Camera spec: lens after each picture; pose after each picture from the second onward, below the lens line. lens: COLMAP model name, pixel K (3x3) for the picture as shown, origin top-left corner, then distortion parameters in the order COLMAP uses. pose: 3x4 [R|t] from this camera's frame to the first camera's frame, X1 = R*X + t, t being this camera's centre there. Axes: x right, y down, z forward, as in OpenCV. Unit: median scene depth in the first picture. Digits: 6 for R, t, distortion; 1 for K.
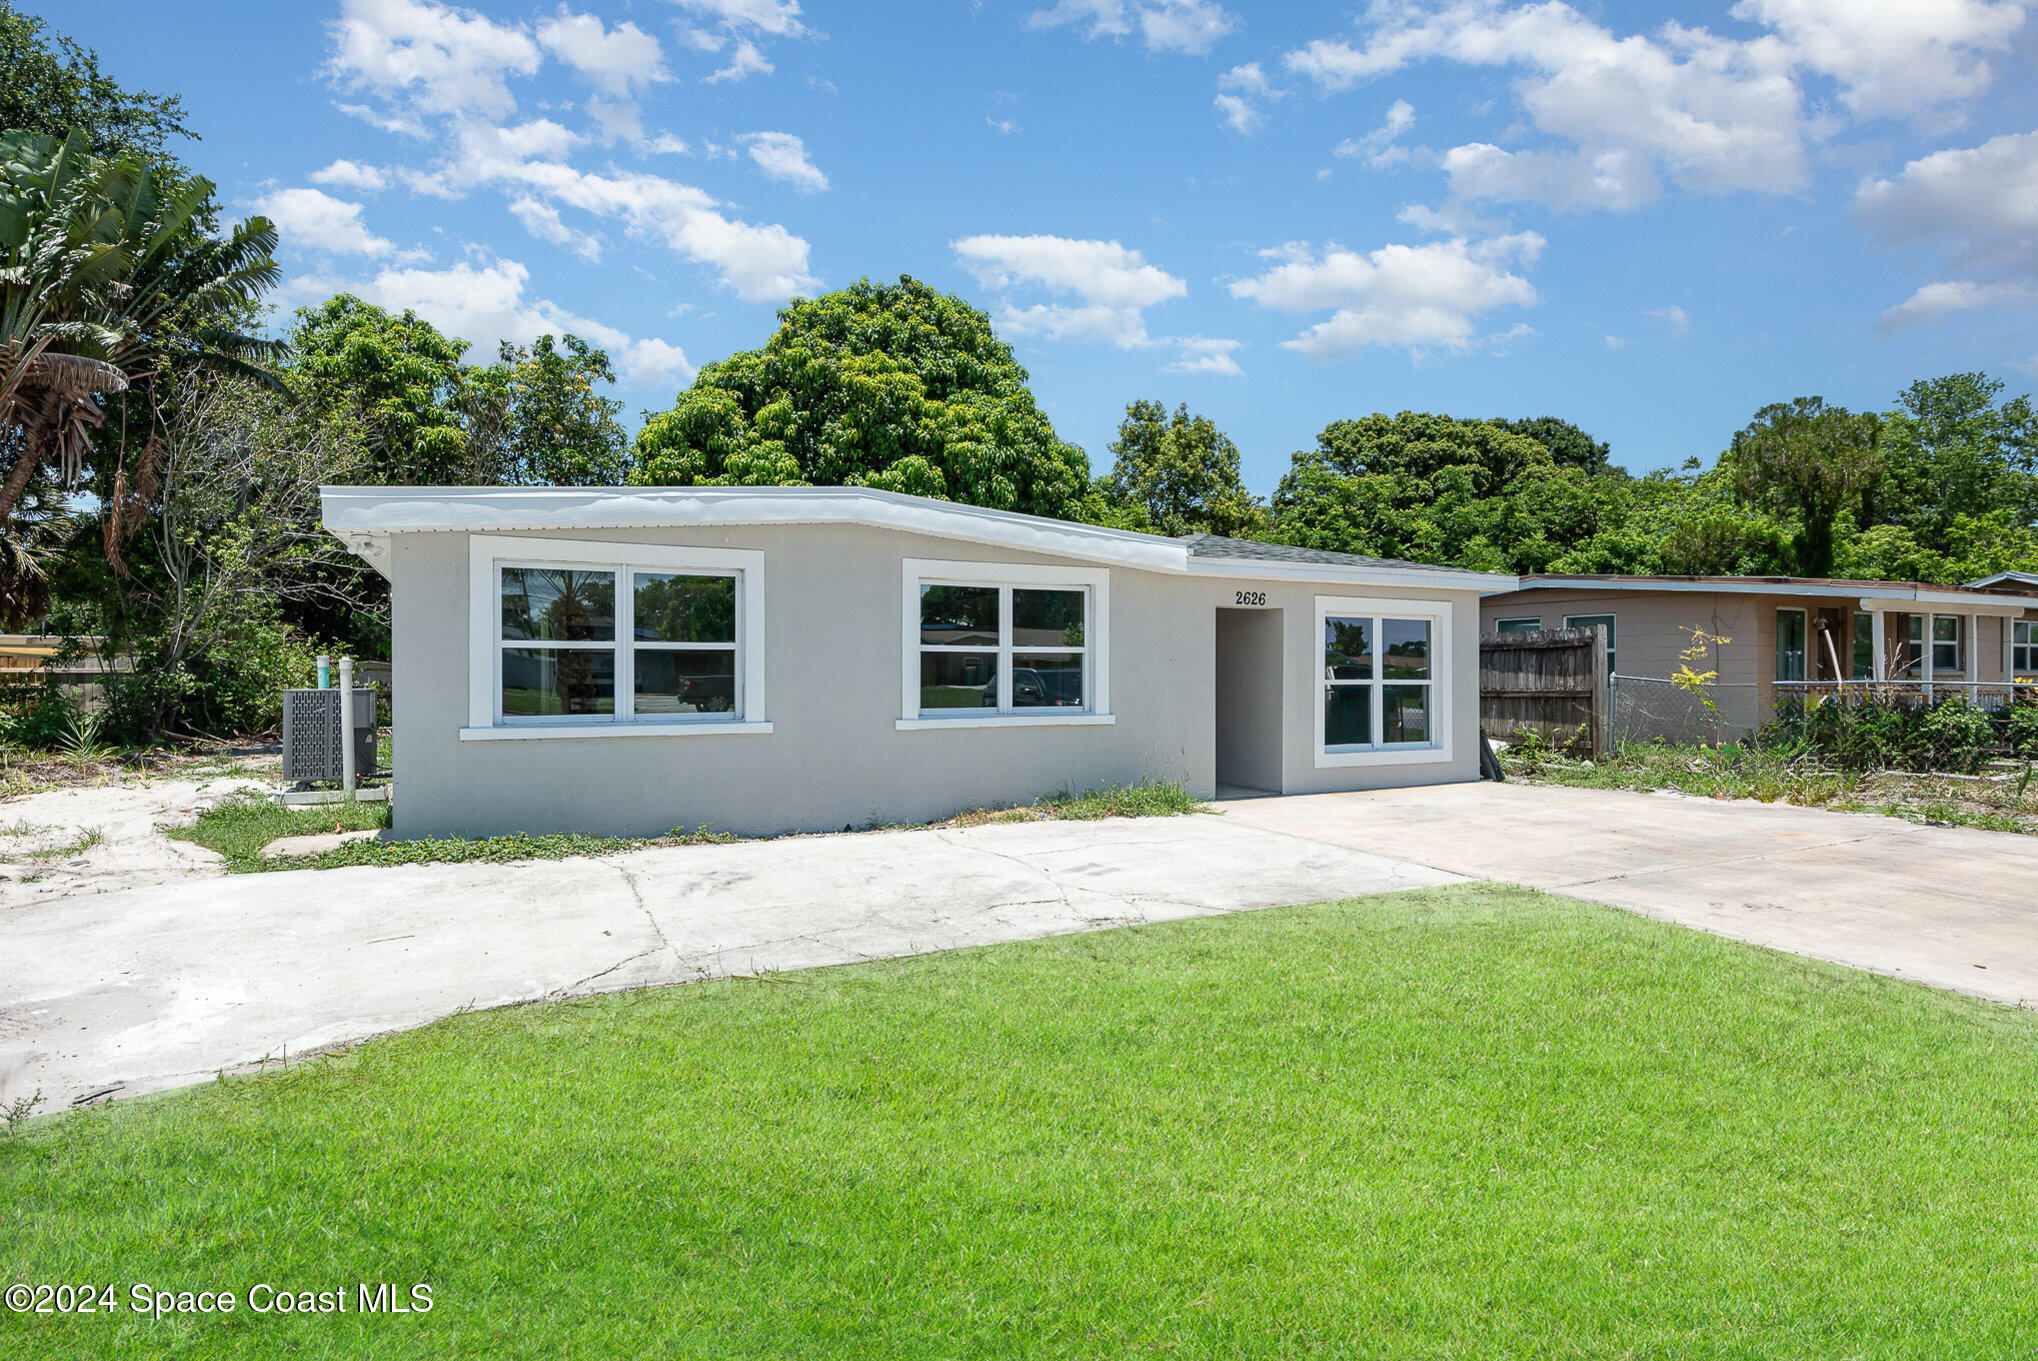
lens RADIAL K [[942.4, 0, 1028.6], [0, 942.4, 674.3], [0, 0, 1]] dist [0.036563, -0.020960]
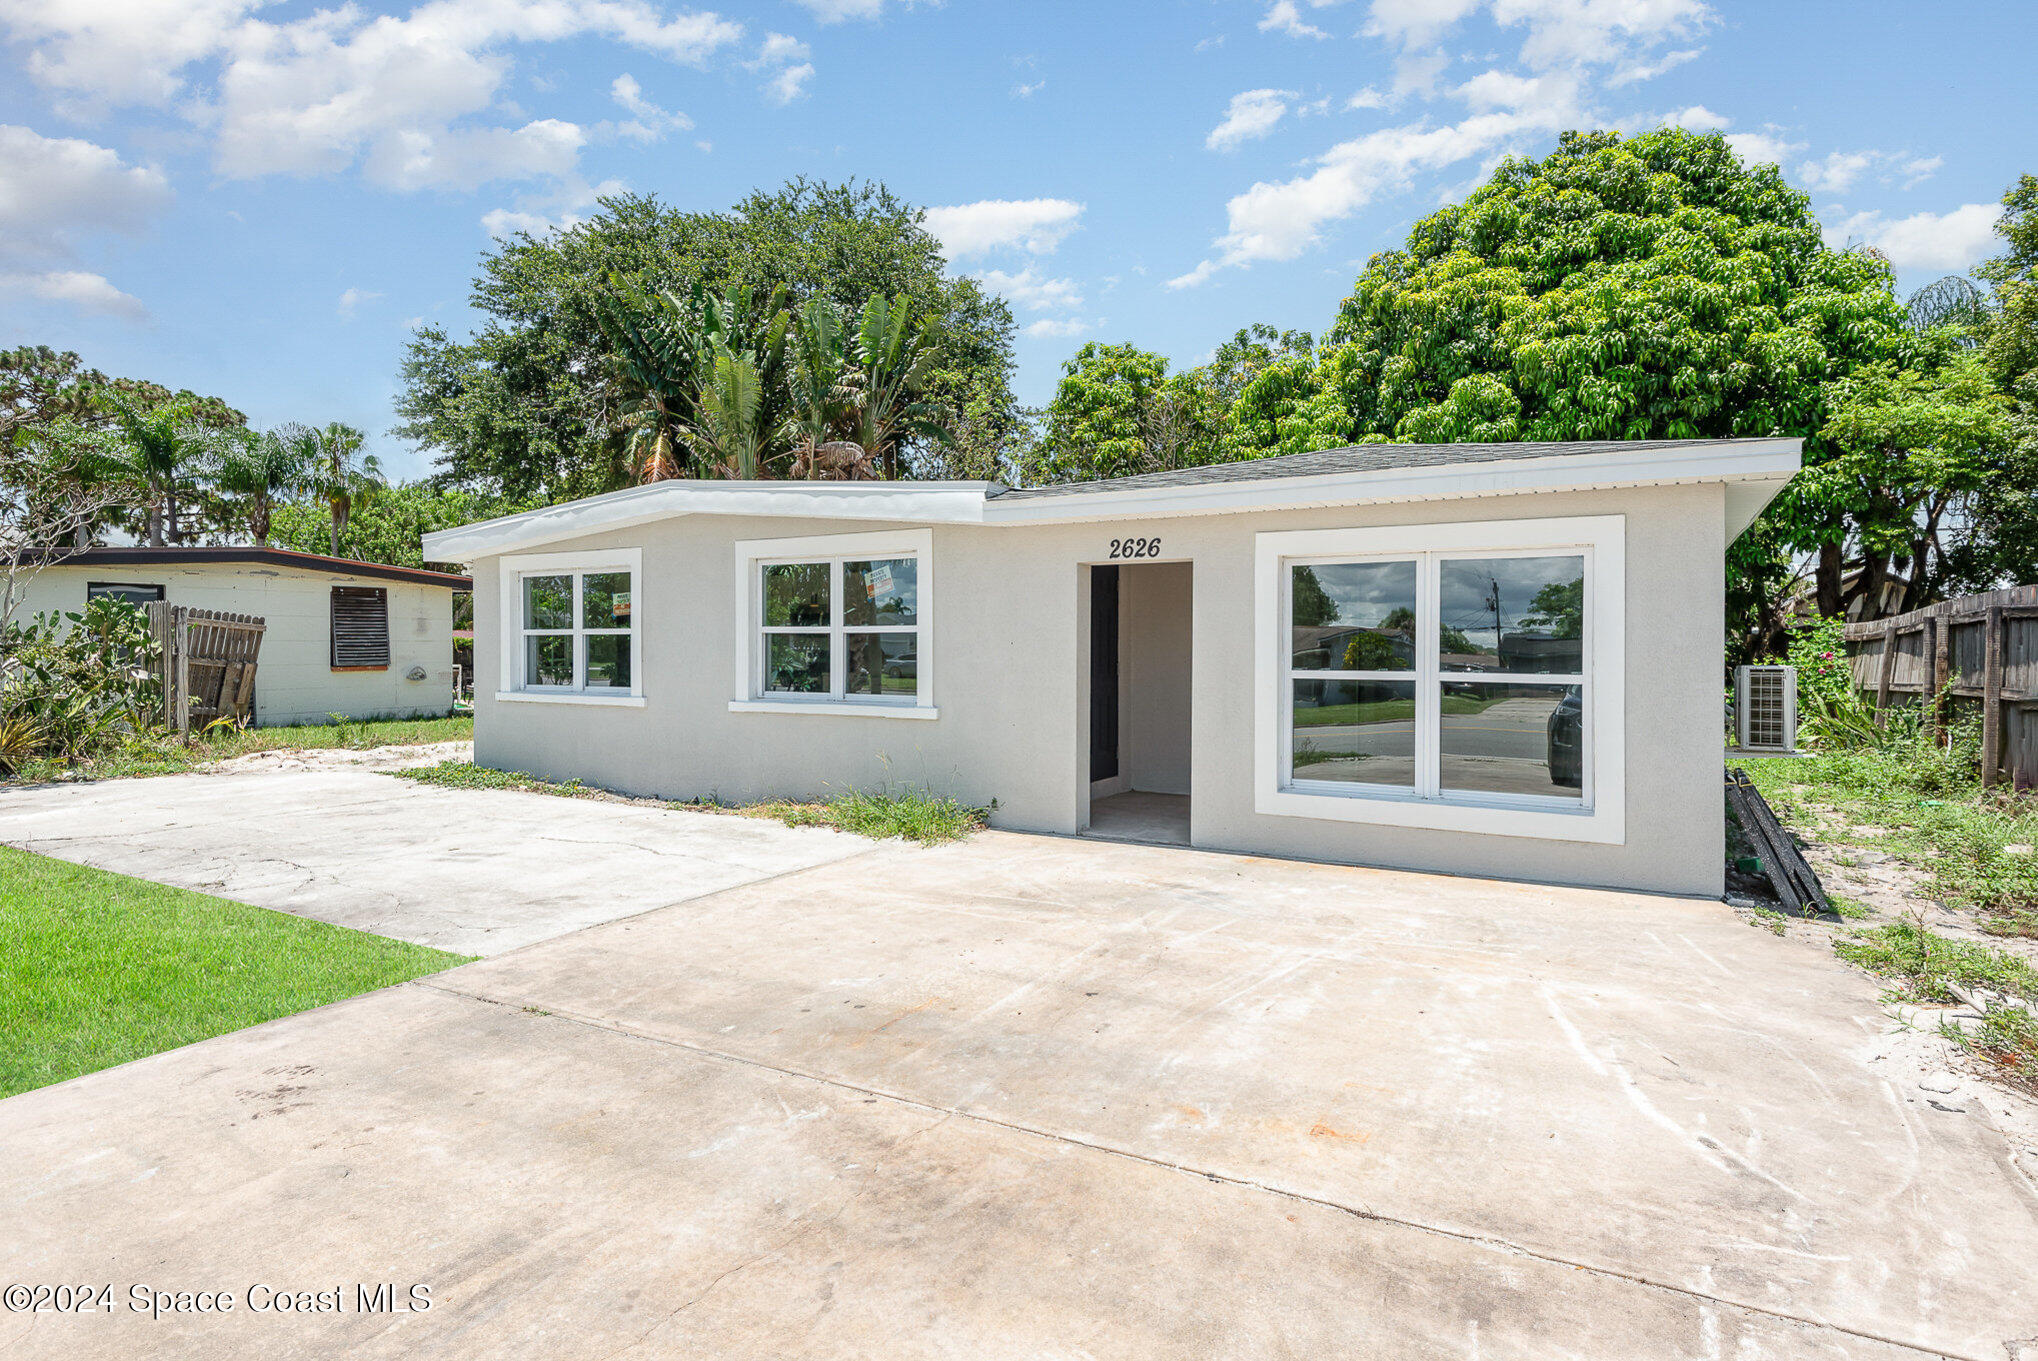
lens RADIAL K [[1013.4, 0, 1103.5], [0, 1013.4, 655.4], [0, 0, 1]] dist [0.037225, -0.028558]
pose [[0.602279, 0.006979, -0.798255, 0.613442], [-0.004635, 0.999976, 0.005245, -0.005412], [0.798272, 0.000541, 0.602296, 0.415332]]
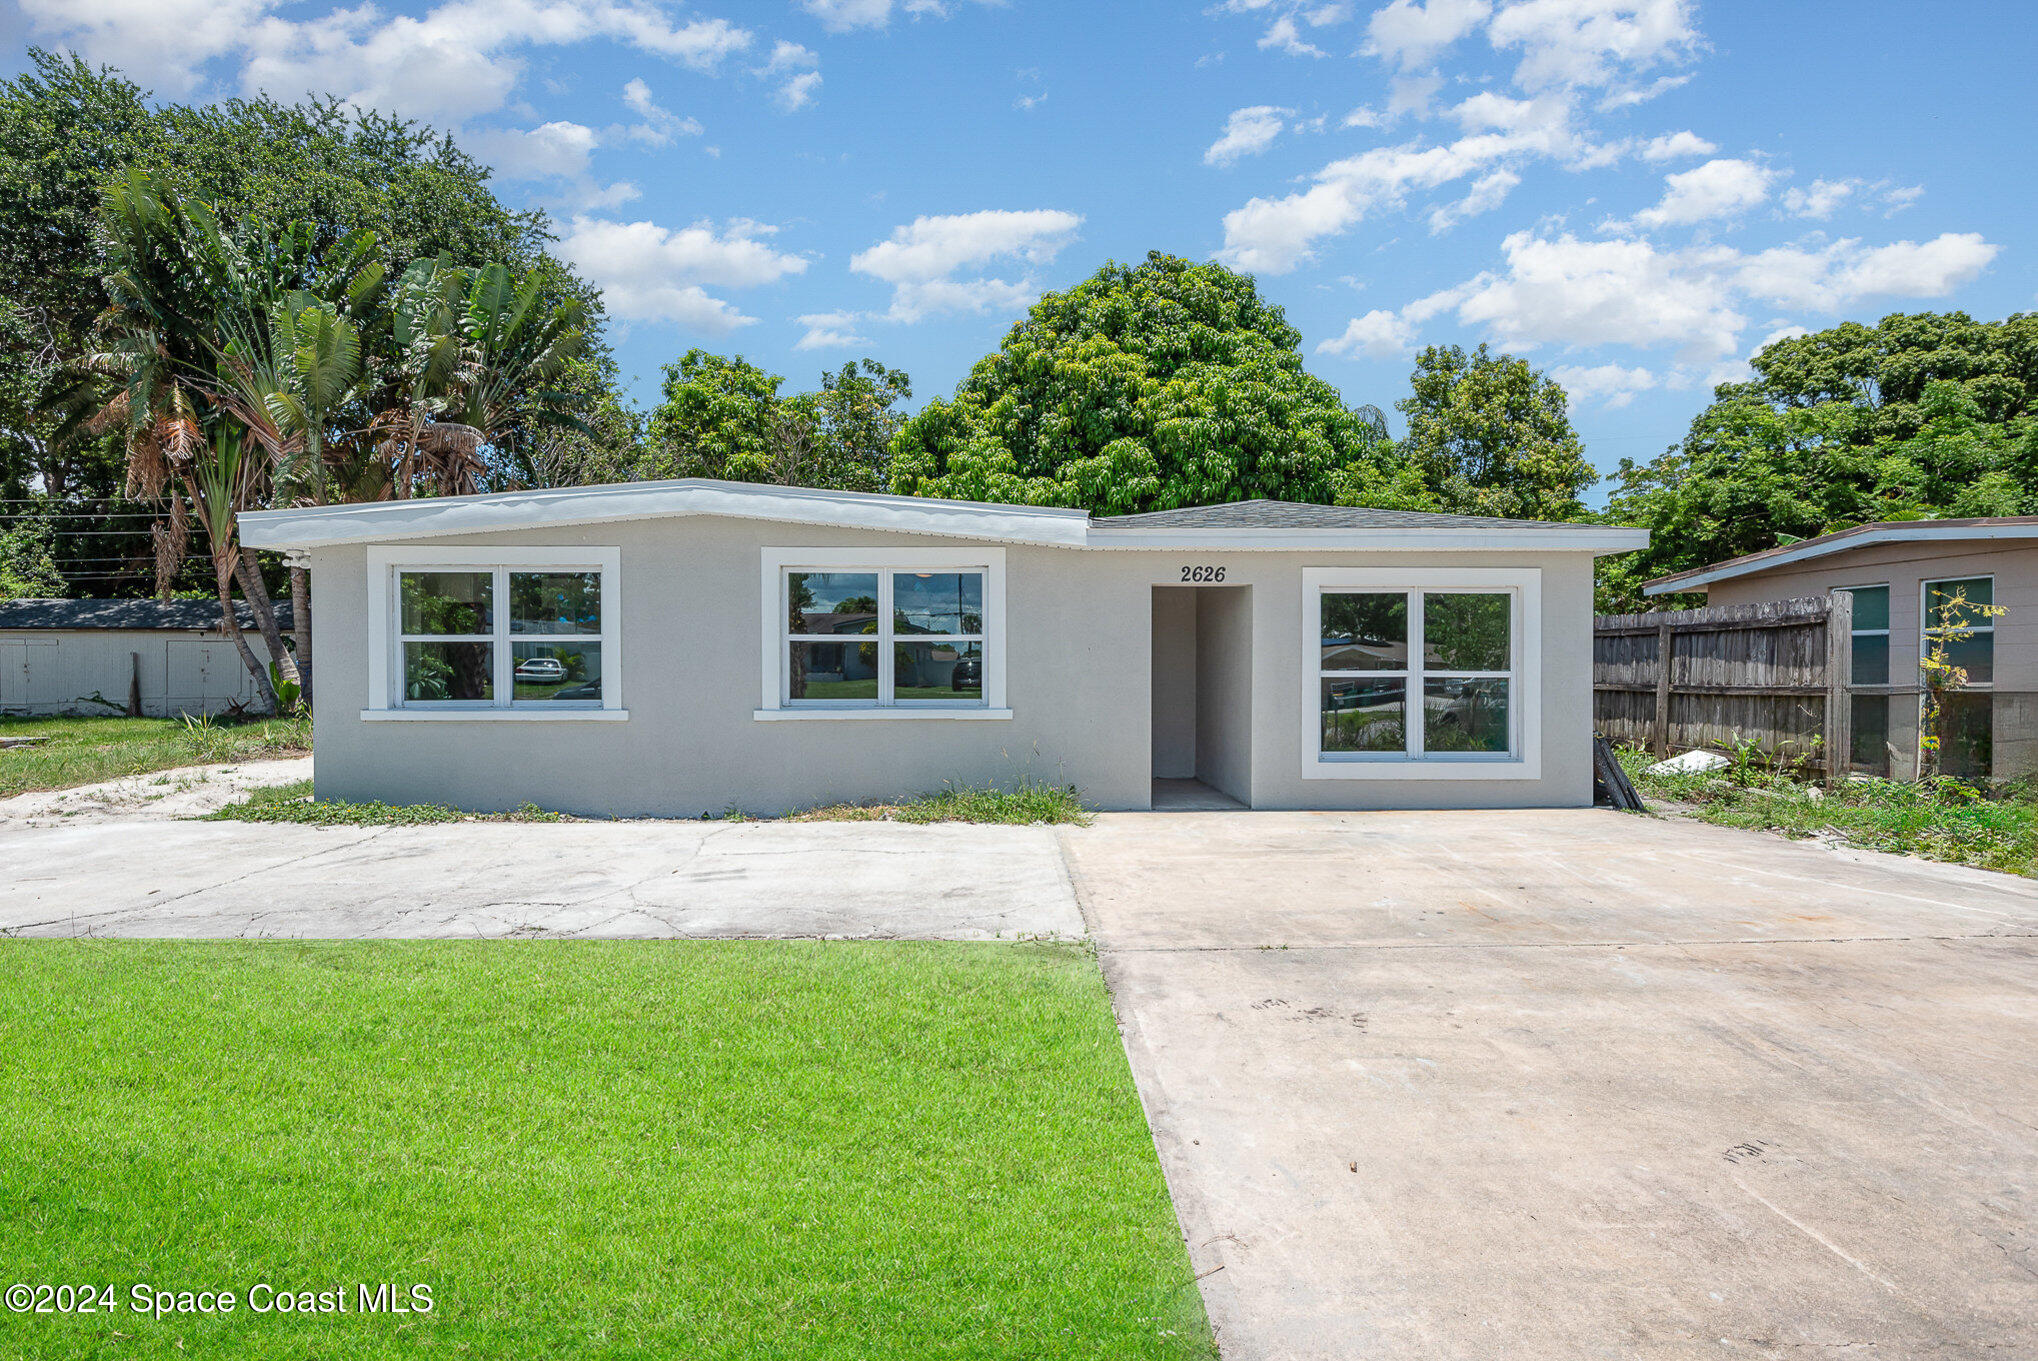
lens RADIAL K [[946.1, 0, 1061.9], [0, 946.1, 678.3], [0, 0, 1]] dist [0.035779, -0.024982]
pose [[0.917596, 0.005600, -0.397474, 0.348170], [0.000494, 0.999884, 0.015230, -0.000329], [0.397513, -0.014171, 0.917487, 0.132283]]
